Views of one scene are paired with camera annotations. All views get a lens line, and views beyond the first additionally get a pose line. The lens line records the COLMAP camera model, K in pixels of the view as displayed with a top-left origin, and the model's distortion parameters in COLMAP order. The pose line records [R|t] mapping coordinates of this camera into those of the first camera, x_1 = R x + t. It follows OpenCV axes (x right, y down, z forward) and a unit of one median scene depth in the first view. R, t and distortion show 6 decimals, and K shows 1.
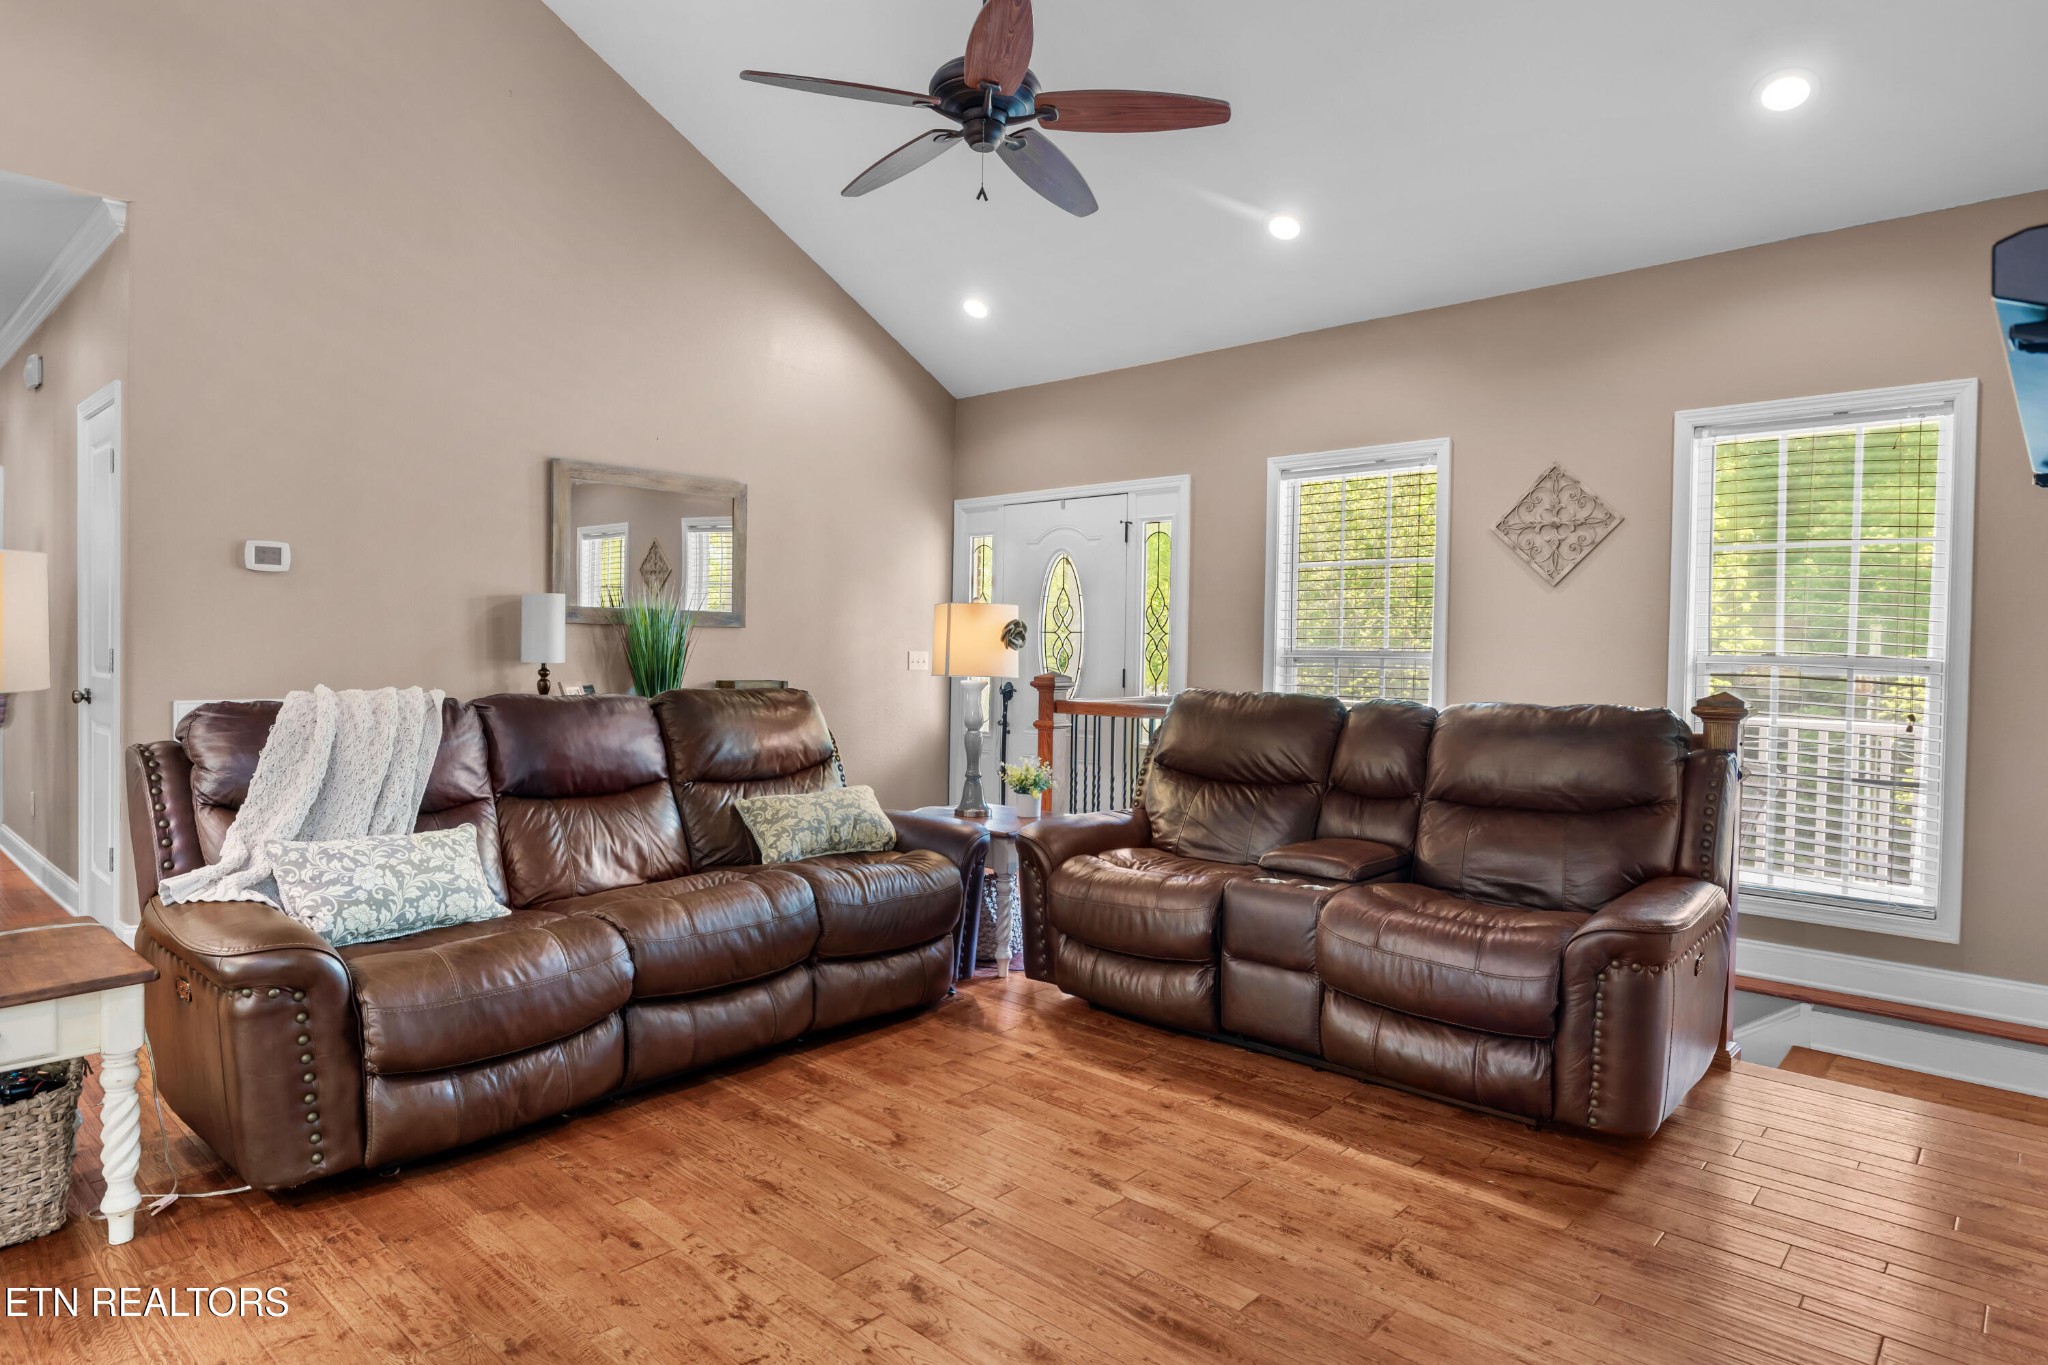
lens RADIAL K [[1139.3, 0, 979.6], [0, 1139.3, 678.9], [0, 0, 1]] dist [-0.008056, 0.003717]
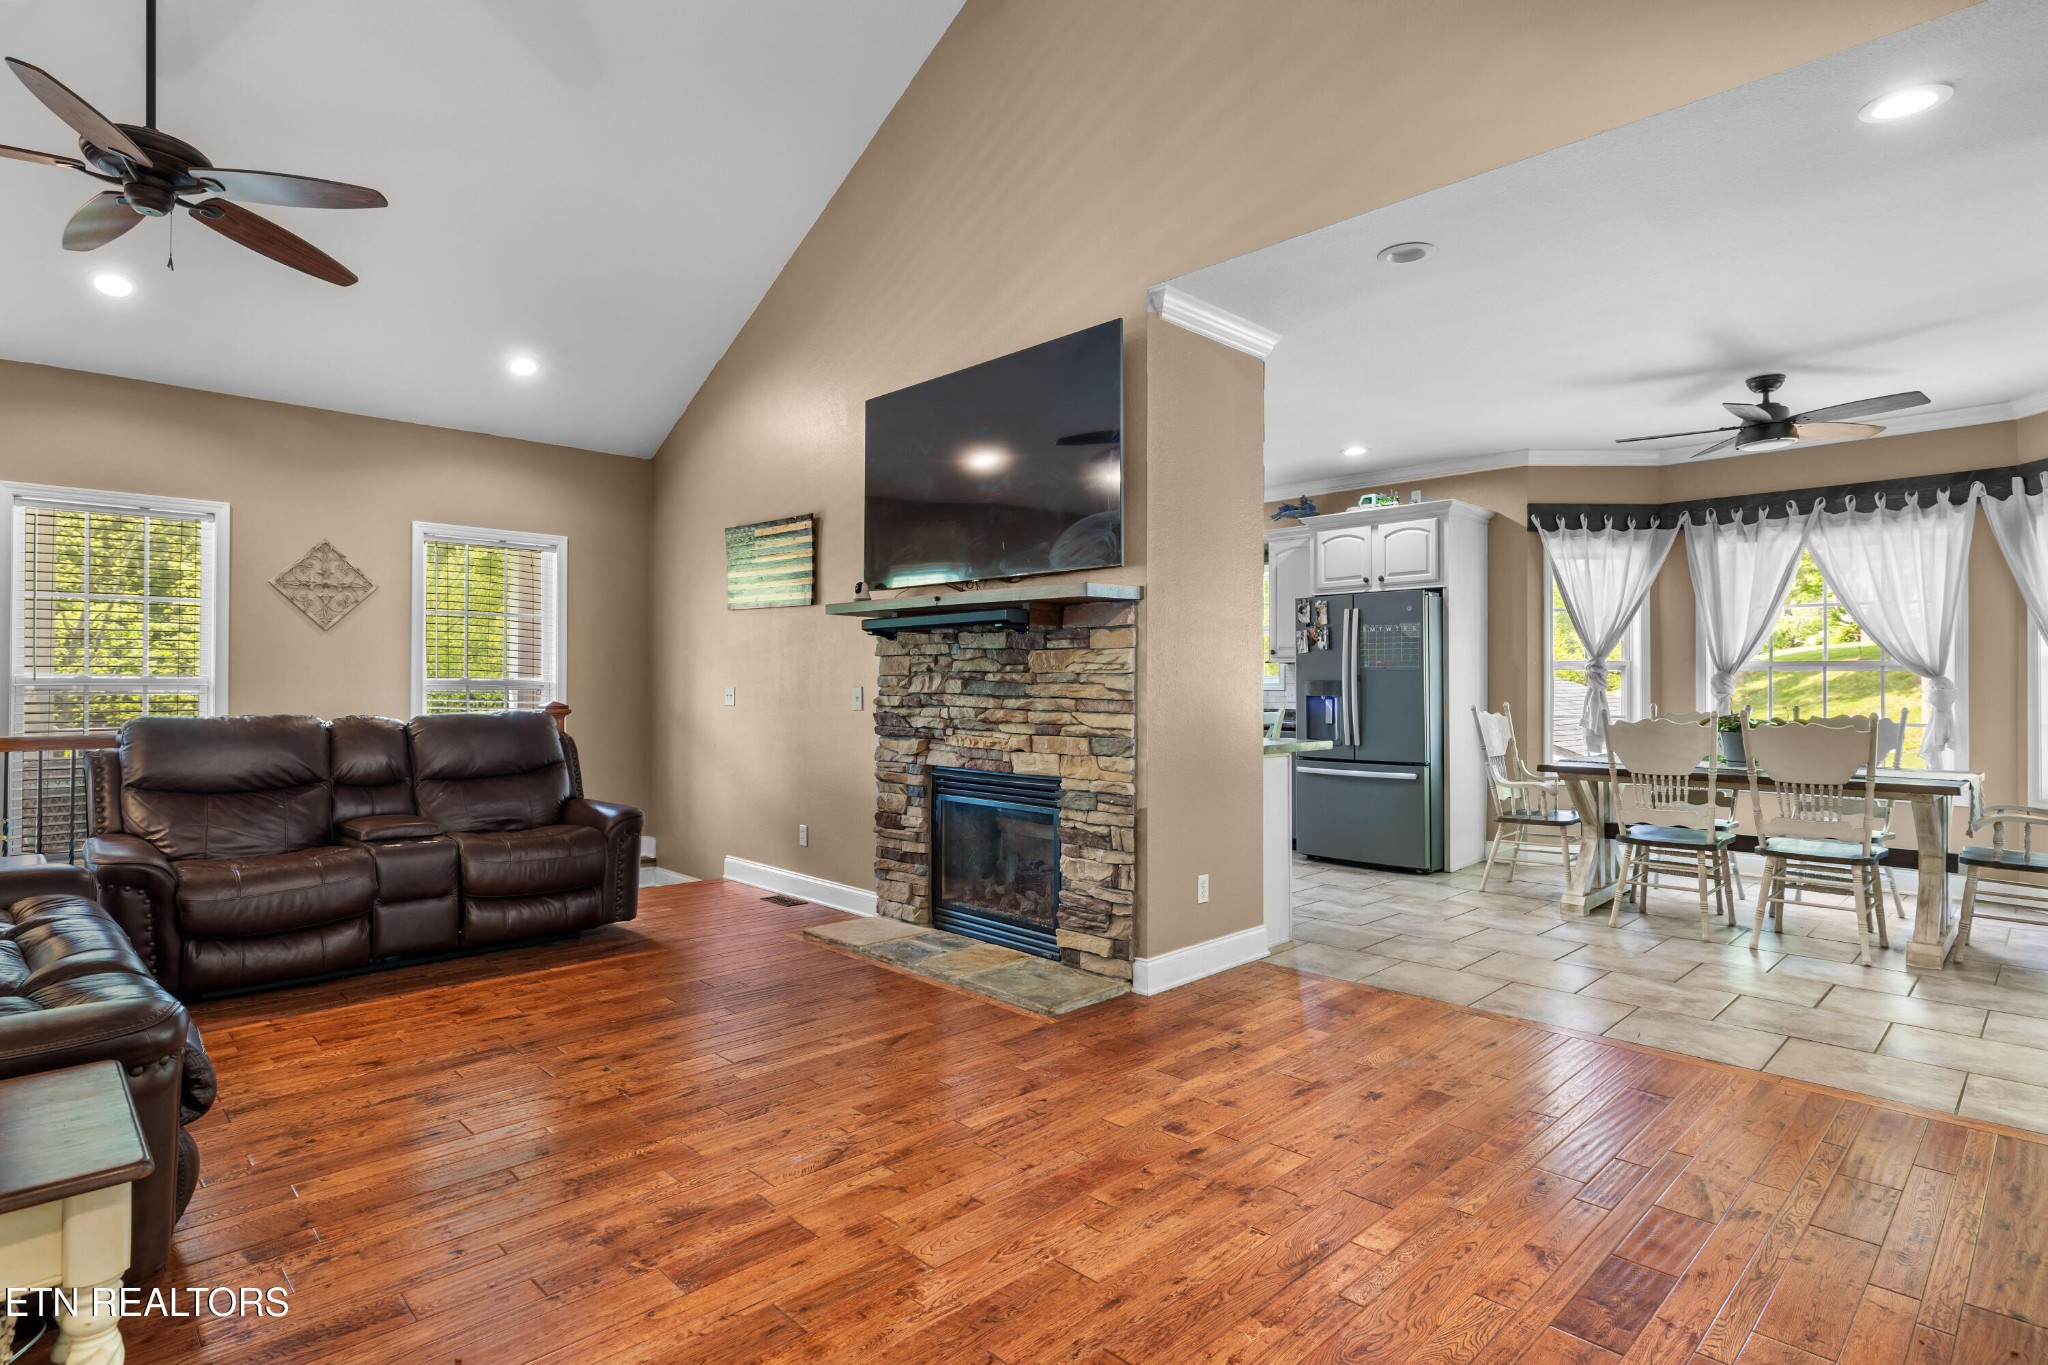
lens RADIAL K [[1056.2, 0, 1034.0], [0, 1056.2, 682.4], [0, 0, 1]] dist [-0.005452, -0.000172]
pose [[0.031908, -0.012157, 0.999417, -1.086902], [0.021836, 0.999696, 0.011463, -0.023531], [-0.999252, 0.021457, 0.032164, 0.174671]]
